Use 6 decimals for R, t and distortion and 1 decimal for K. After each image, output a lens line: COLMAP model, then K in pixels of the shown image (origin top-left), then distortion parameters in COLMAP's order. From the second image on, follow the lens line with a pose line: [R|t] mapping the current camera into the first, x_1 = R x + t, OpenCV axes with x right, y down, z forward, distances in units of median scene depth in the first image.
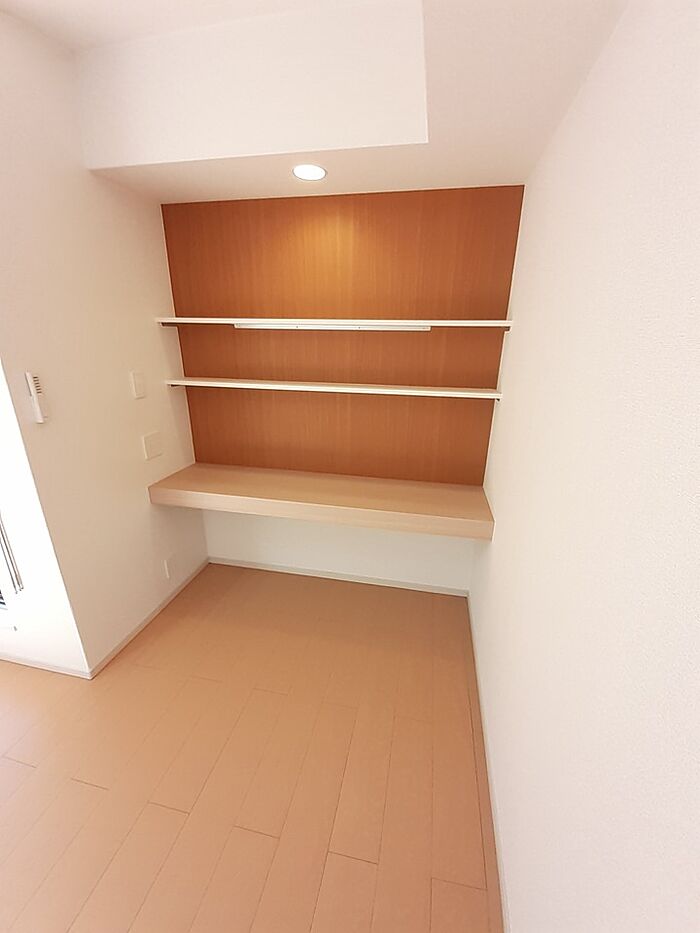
lens RADIAL K [[377.0, 0, 350.0], [0, 377.0, 466.5], [0, 0, 1]] dist [0.006701, -0.000185]
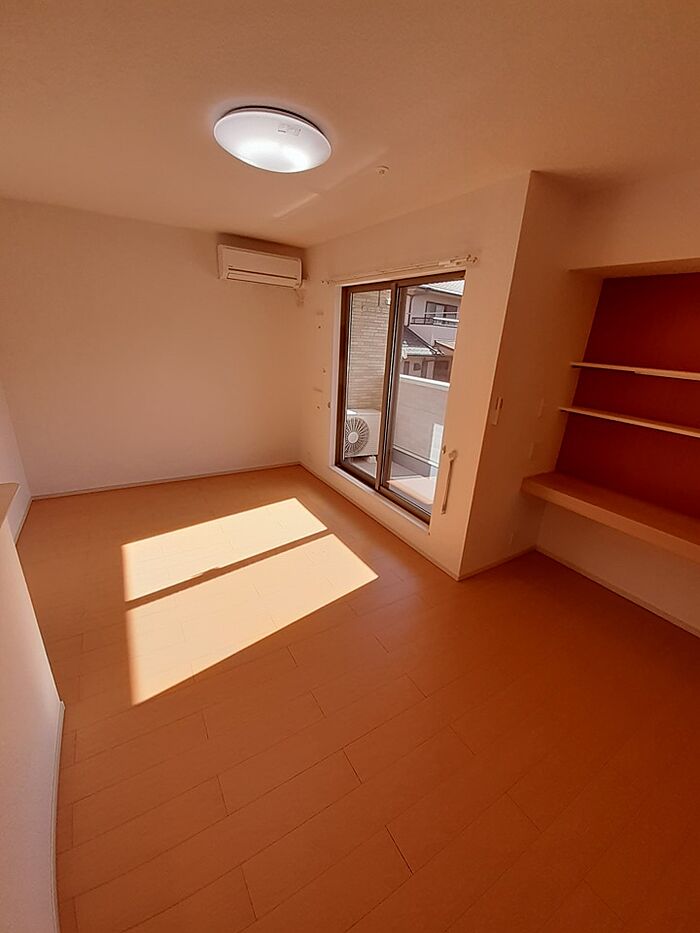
lens RADIAL K [[377.0, 0, 350.0], [0, 377.0, 466.5], [0, 0, 1]] dist [0.006701, -0.000185]
pose [[0.698305, 0.268861, -0.663388, -0.058732], [-0.282007, 0.955157, 0.090261, 0.067215], [0.657907, 0.124051, 0.742812, -0.483264]]
